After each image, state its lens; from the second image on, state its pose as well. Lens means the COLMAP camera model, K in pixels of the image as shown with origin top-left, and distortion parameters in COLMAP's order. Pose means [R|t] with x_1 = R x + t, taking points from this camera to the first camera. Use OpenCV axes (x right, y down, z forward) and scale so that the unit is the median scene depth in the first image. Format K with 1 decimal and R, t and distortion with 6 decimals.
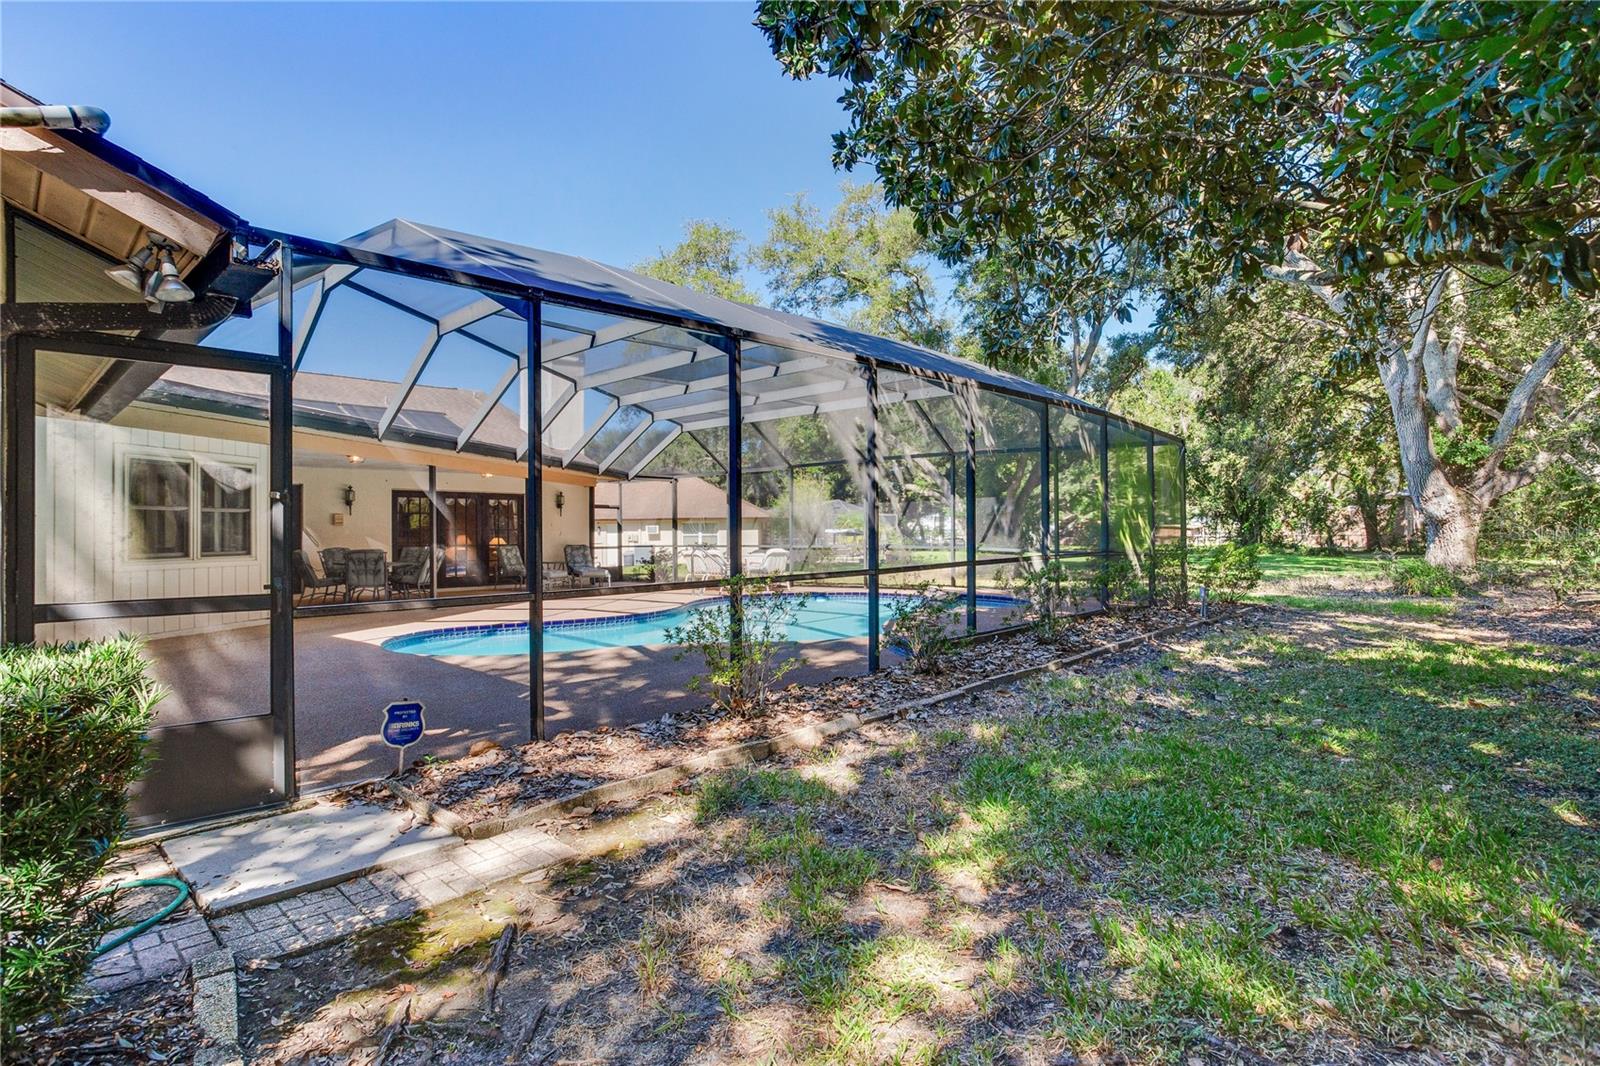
lens RADIAL K [[808.5, 0, 796.4], [0, 808.5, 528.6], [0, 0, 1]] dist [-0.001726, -0.000149]
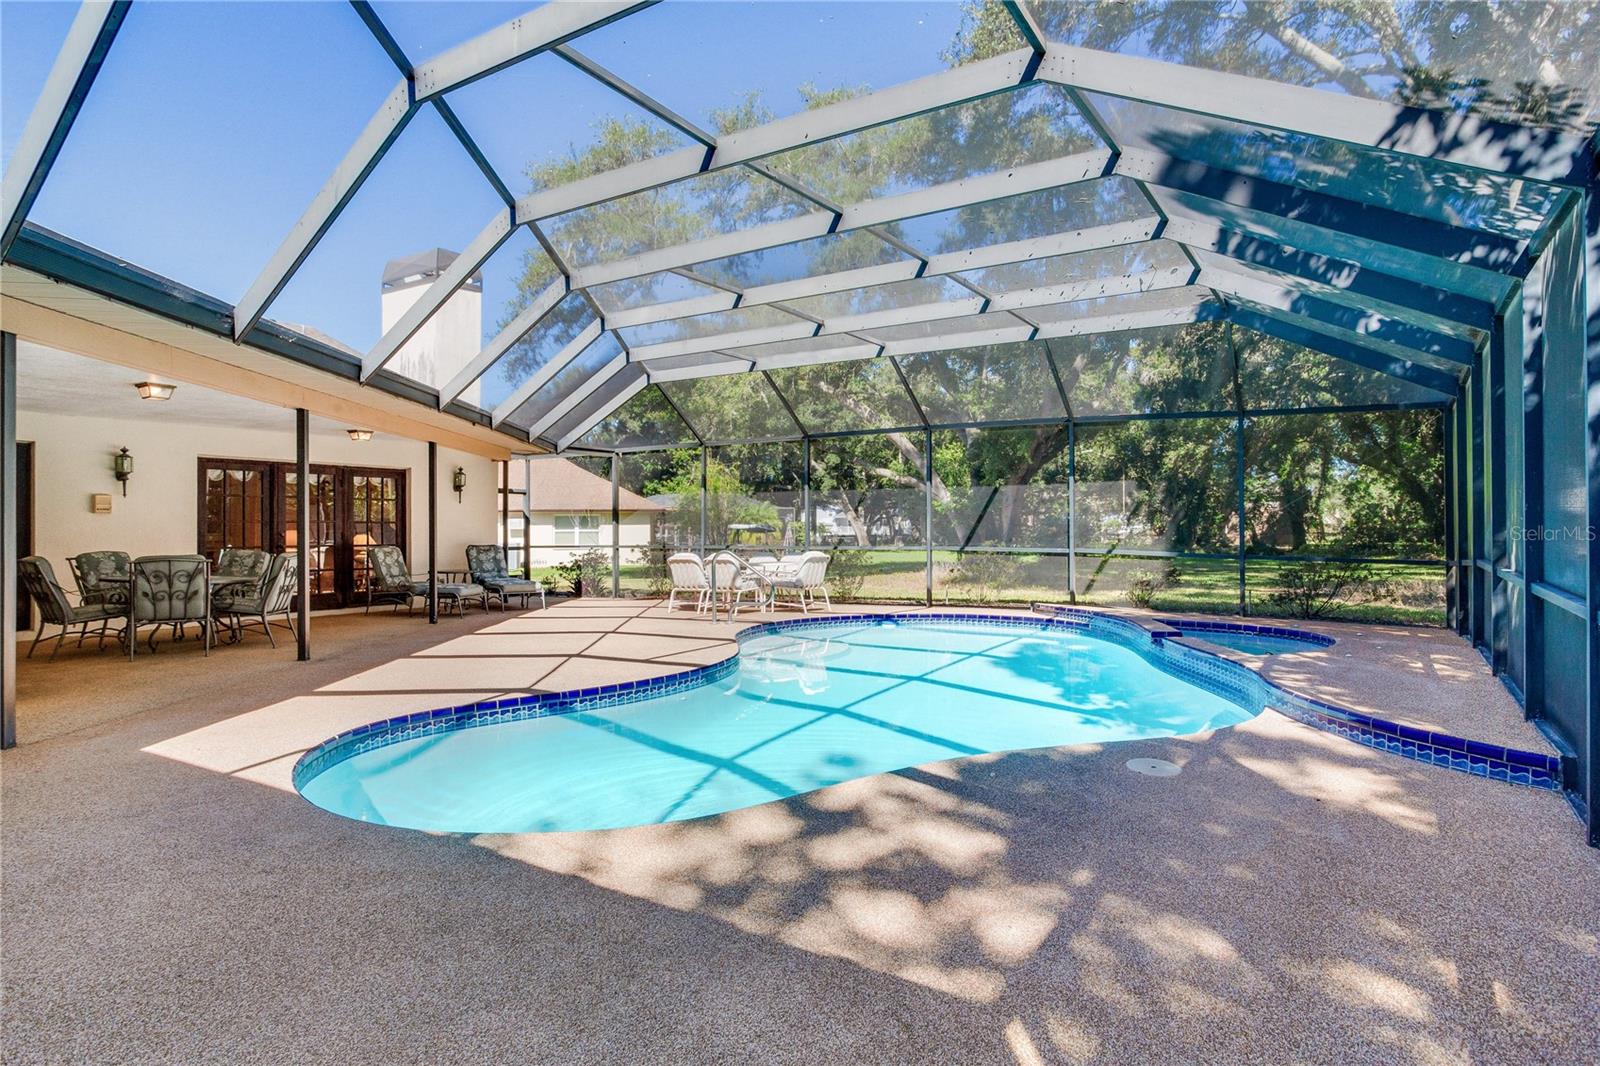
lens RADIAL K [[884.3, 0, 805.6], [0, 884.3, 532.2], [0, 0, 1]] dist [0.003488, 0.001024]
pose [[0.982260, 0.002634, 0.187507, -0.176840], [-0.004368, 0.999951, 0.008836, 0.001396], [-0.187475, -0.009498, 0.982224, 0.256439]]
